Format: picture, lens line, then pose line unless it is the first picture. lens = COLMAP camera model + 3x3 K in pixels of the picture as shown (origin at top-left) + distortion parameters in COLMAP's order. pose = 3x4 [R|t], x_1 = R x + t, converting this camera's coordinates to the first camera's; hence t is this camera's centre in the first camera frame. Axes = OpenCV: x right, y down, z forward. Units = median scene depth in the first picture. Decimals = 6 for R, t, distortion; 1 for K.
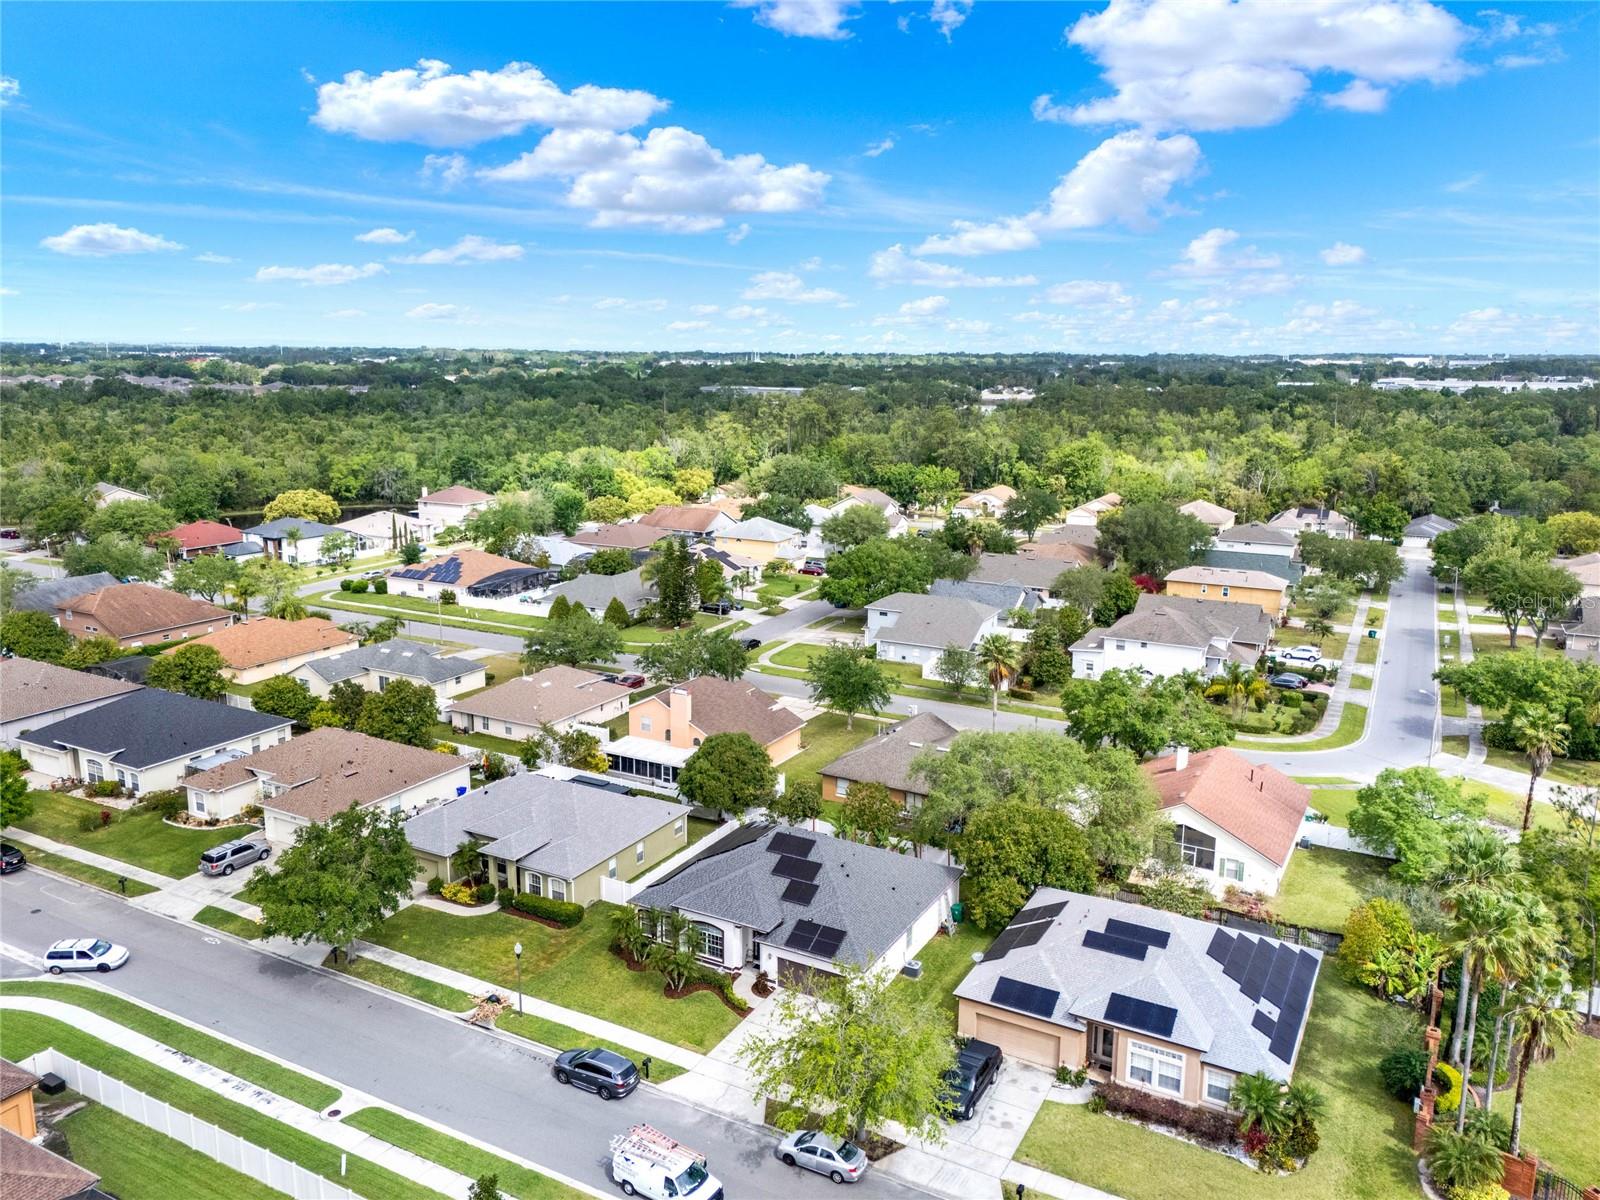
lens RADIAL K [[1207.2, 0, 798.1], [0, 1207.2, 595.1], [0, 0, 1]] dist [0.071833, -0.053698]
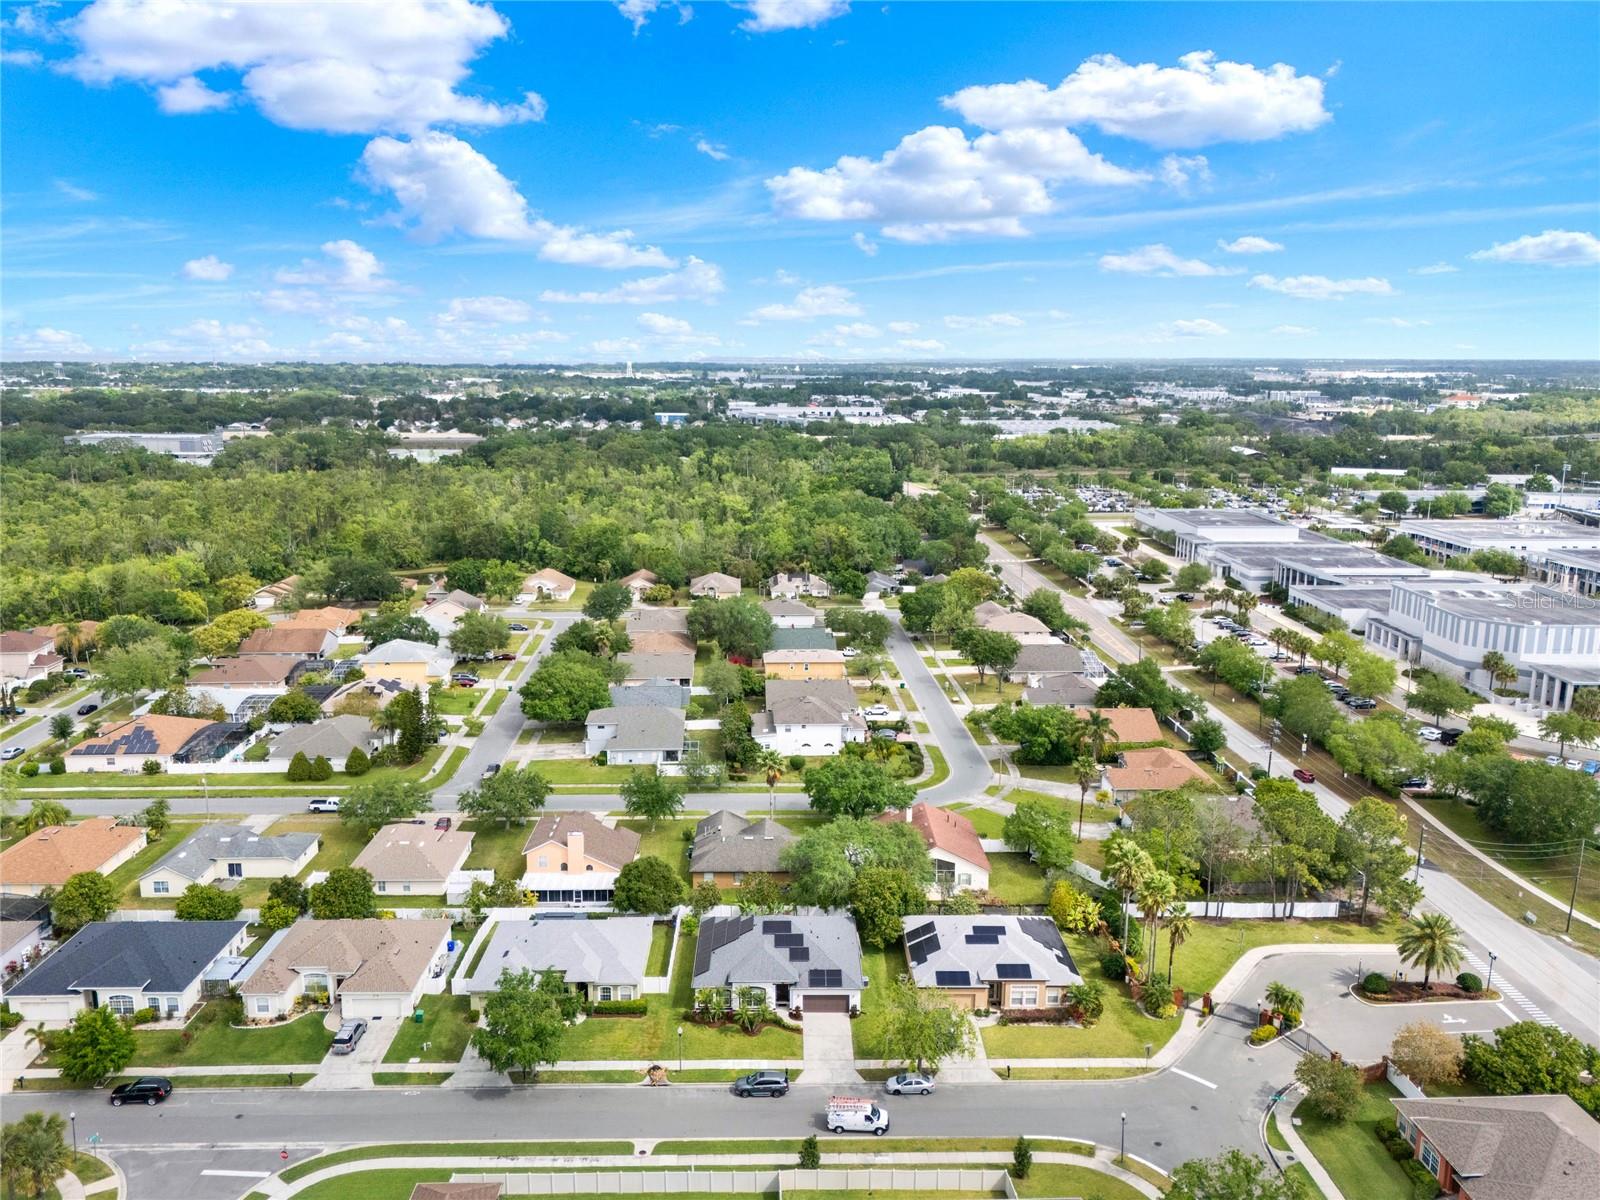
lens RADIAL K [[1207.2, 0, 799.1], [0, 1207.2, 602.8], [0, 0, 1]] dist [0.071833, -0.053698]
pose [[0.865898, -0.103236, 0.489452, -0.336811], [0.100836, 0.994409, 0.031351, -0.125698], [-0.489952, 0.022208, 0.871467, -0.202129]]
